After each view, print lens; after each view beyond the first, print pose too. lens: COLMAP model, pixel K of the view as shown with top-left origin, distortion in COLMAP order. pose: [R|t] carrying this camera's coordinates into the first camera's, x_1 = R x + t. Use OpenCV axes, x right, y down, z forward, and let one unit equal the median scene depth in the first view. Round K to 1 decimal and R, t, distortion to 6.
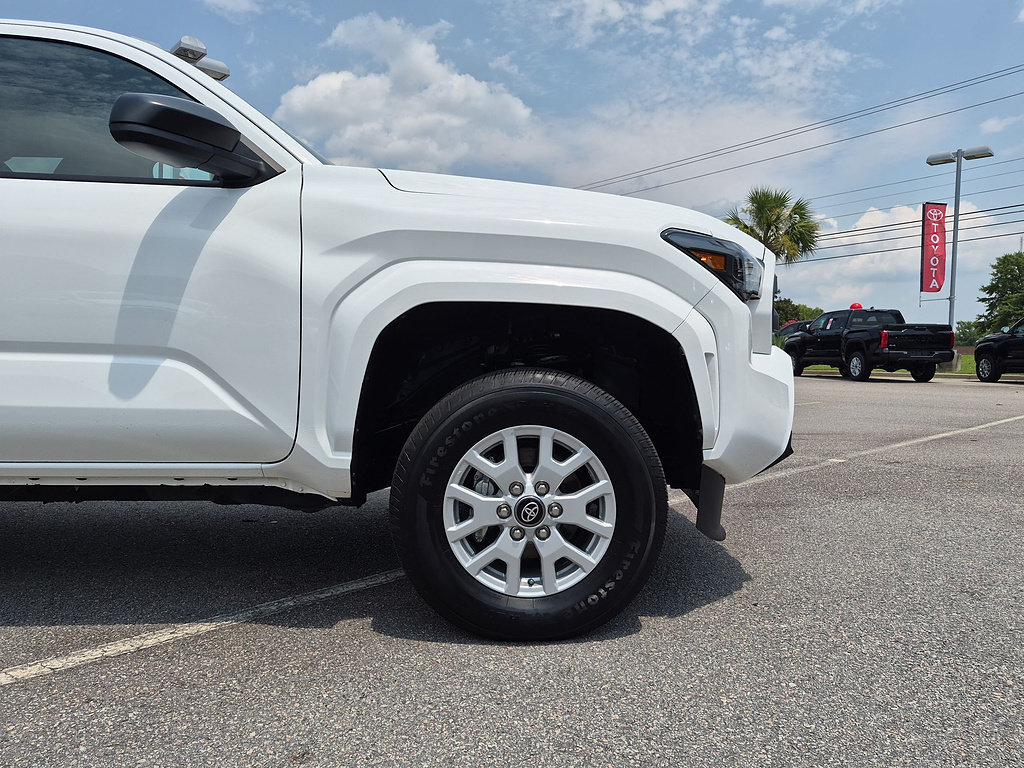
lens RADIAL K [[713.1, 0, 509.8], [0, 713.1, 377.3], [0, 0, 1]] dist [0.079414, -0.122552]
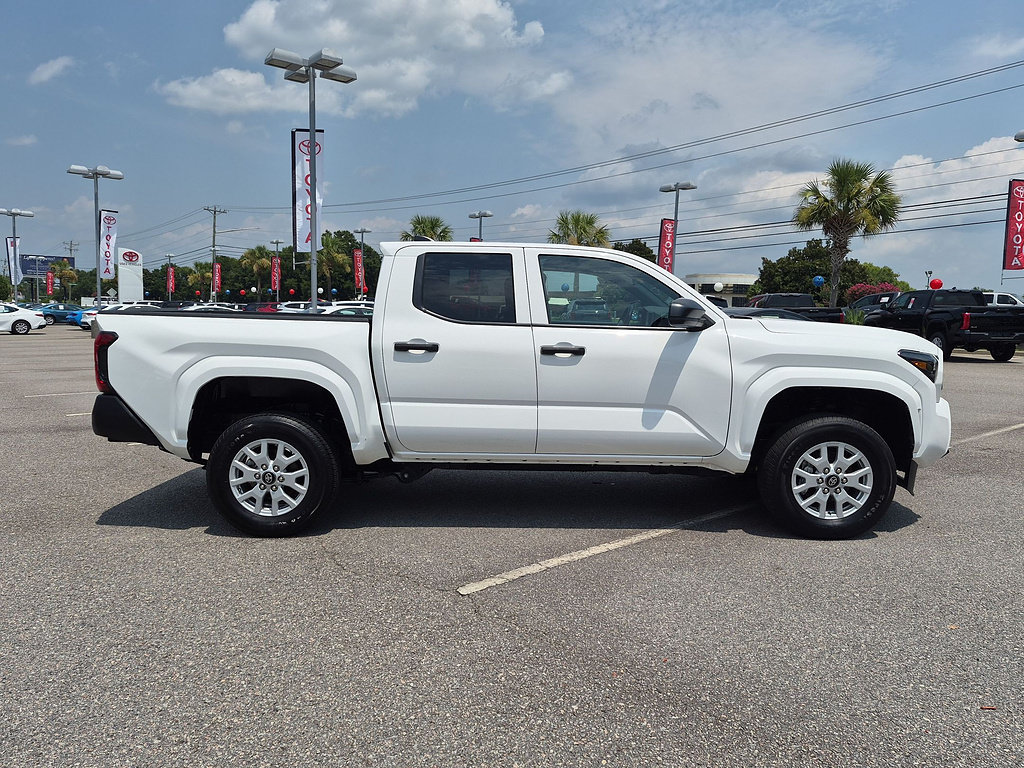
lens RADIAL K [[766.7, 0, 512.0], [0, 766.7, 384.0], [0, 0, 1]] dist [0.117118, -0.168779]
pose [[0.999378, 0.005844, -0.034777, -0.861032], [-0.003753, 0.998198, 0.059889, -0.244112], [0.035064, -0.059722, 0.997599, -1.376994]]
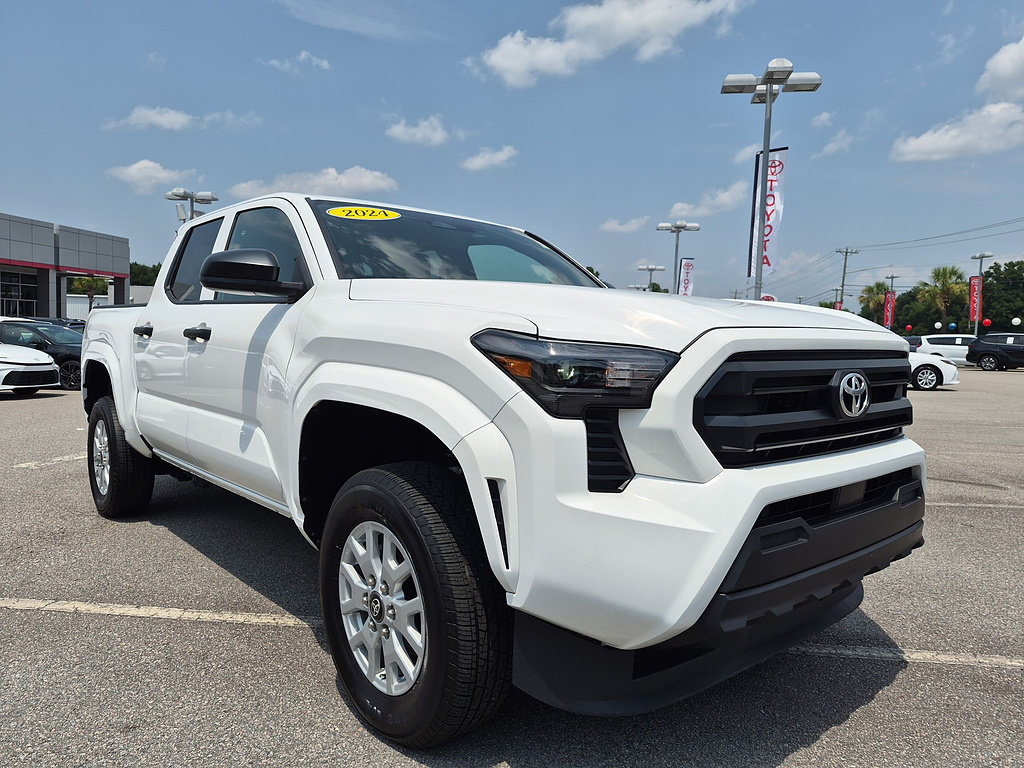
lens RADIAL K [[713.1, 0, 509.8], [0, 713.1, 377.3], [0, 0, 1]] dist [0.079414, -0.122552]
pose [[0.635157, 0.038914, -0.771402, 0.927395], [-0.036284, 0.999131, 0.020527, -0.168863], [0.771530, 0.014952, 0.636017, 0.480524]]
